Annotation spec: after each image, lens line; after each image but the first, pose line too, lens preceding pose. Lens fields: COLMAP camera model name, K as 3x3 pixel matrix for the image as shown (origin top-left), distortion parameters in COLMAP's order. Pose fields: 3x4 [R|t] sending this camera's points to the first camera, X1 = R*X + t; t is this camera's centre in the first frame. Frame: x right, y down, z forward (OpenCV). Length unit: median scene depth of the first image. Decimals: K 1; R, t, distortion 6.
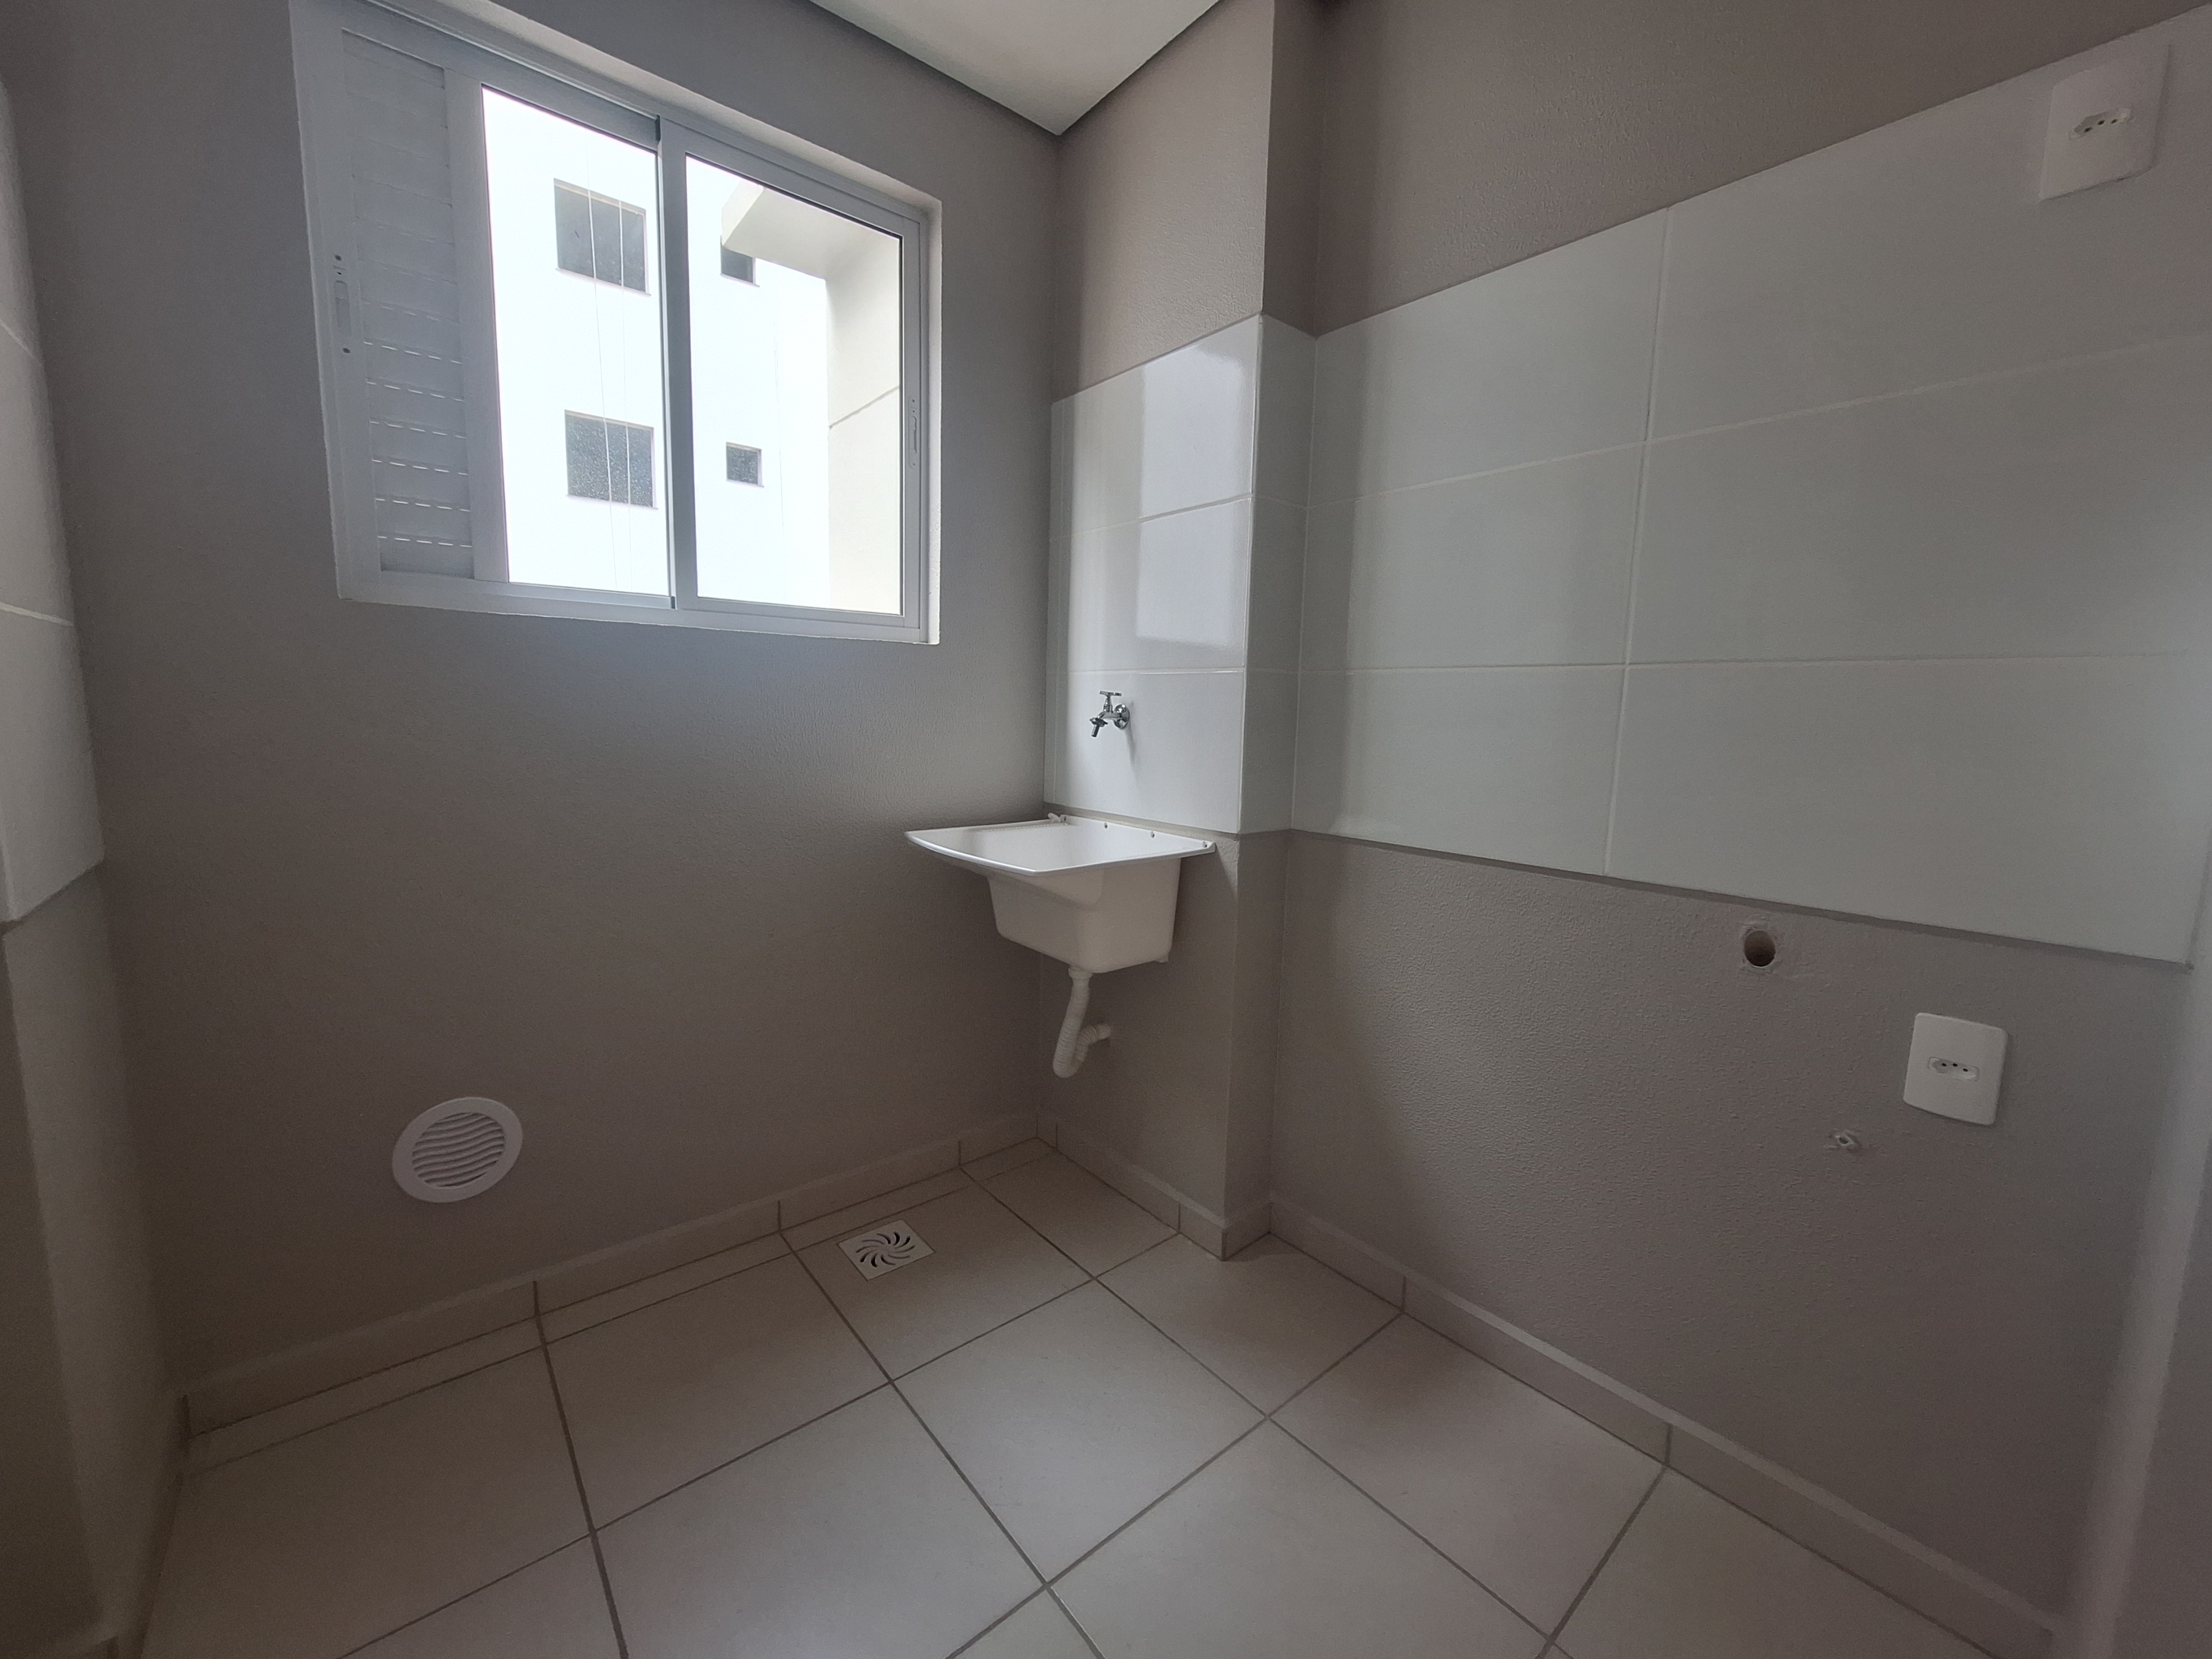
lens RADIAL K [[883.3, 0, 1099.6], [0, 883.3, 814.0], [0, 0, 1]] dist [0.000332, 0.000163]
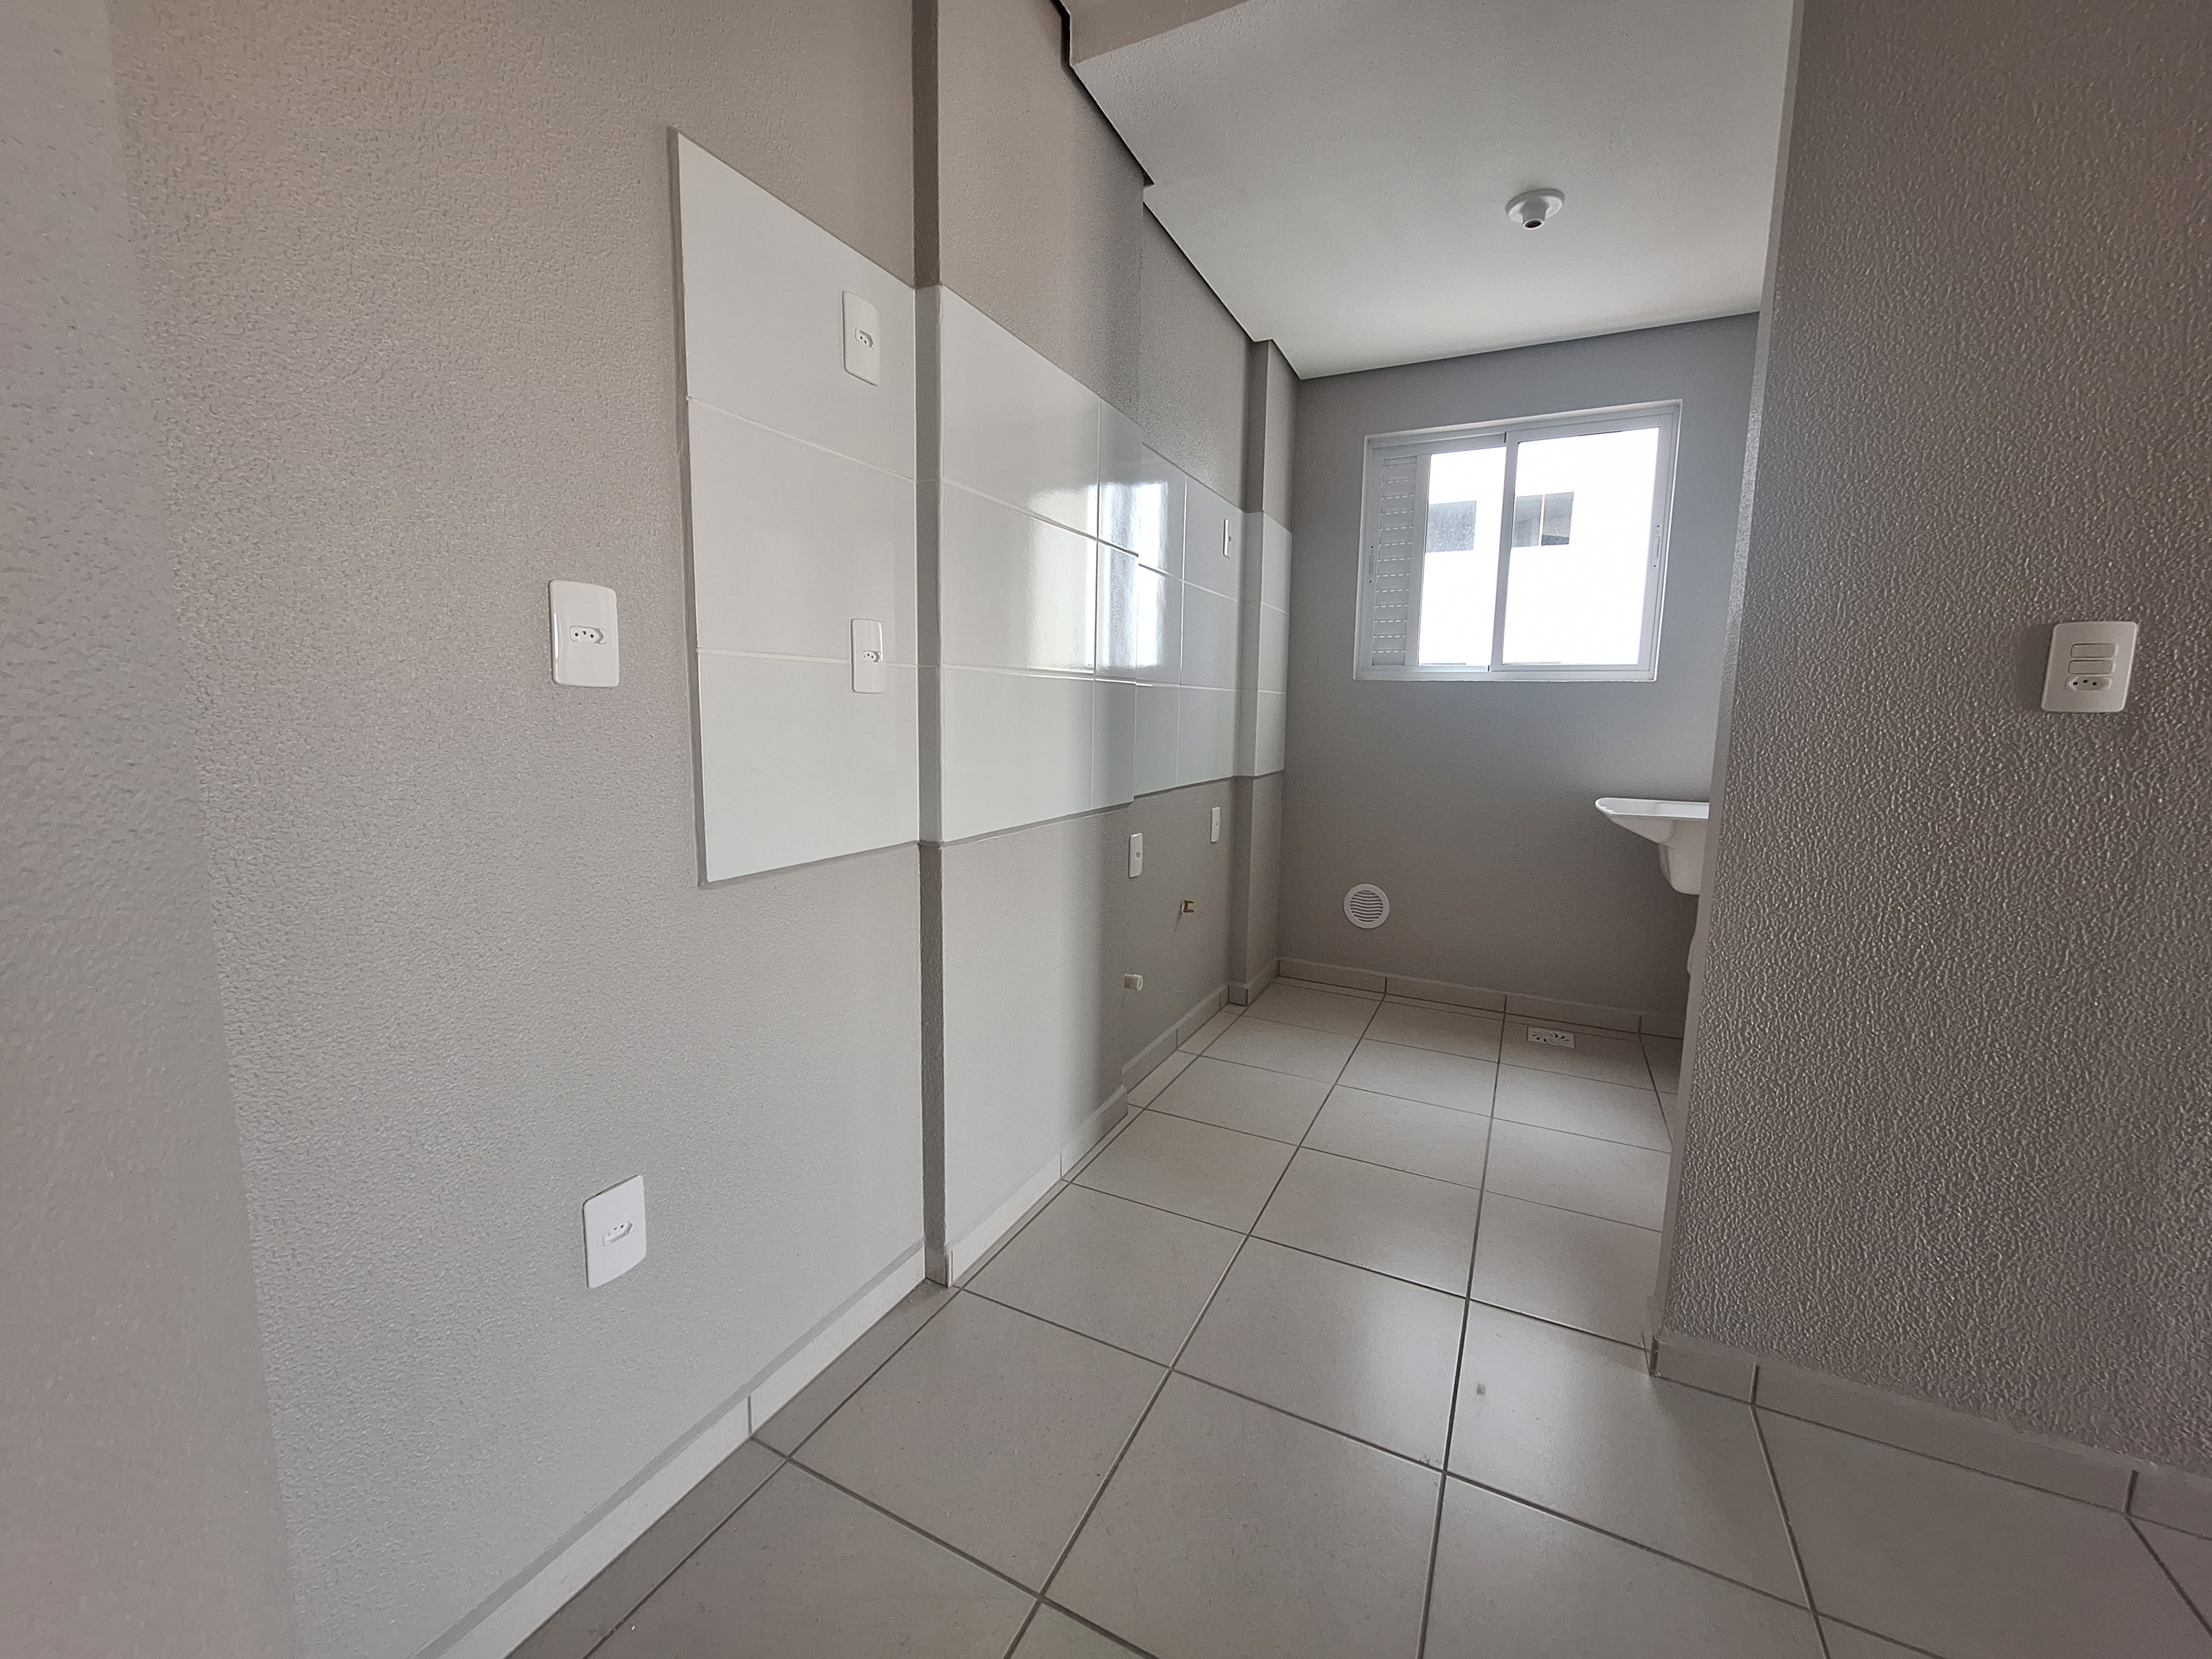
lens RADIAL K [[883.3, 0, 1099.6], [0, 883.3, 814.0], [0, 0, 1]] dist [0.000332, 0.000163]
pose [[0.403906, 0.095139, -0.909840, 0.977576], [-0.117355, 0.991748, 0.051607, 0.082566], [0.907242, 0.085930, 0.411738, -0.564668]]
